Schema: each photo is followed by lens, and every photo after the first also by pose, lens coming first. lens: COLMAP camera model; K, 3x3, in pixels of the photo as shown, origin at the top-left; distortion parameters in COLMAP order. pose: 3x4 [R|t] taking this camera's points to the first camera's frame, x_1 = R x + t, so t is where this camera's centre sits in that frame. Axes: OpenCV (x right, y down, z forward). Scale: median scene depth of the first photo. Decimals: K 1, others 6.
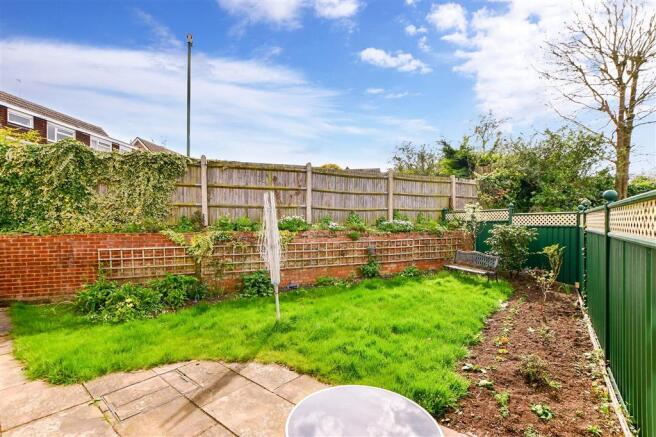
lens RADIAL K [[293.4, 0, 326.1], [0, 293.4, 218.3], [0, 0, 1]] dist [-0.021984, -0.000471]
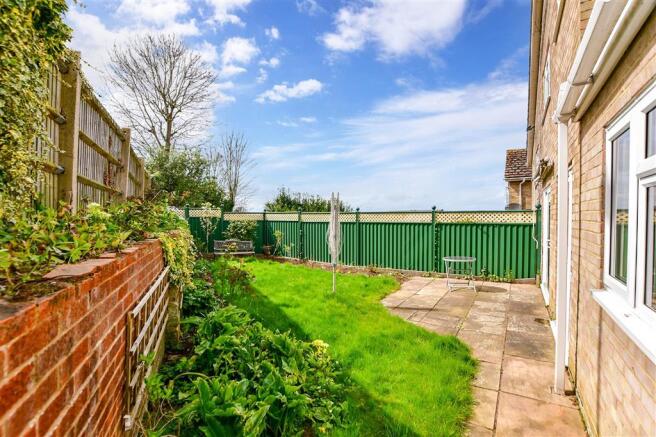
lens RADIAL K [[293.4, 0, 326.9], [0, 293.4, 218.2], [0, 0, 1]] dist [-0.021984, -0.000471]
pose [[-0.081038, -0.002255, 0.996708, -2.108217], [-0.001203, 0.999997, 0.002165, 0.027138], [-0.996710, -0.001024, -0.081040, 1.672344]]
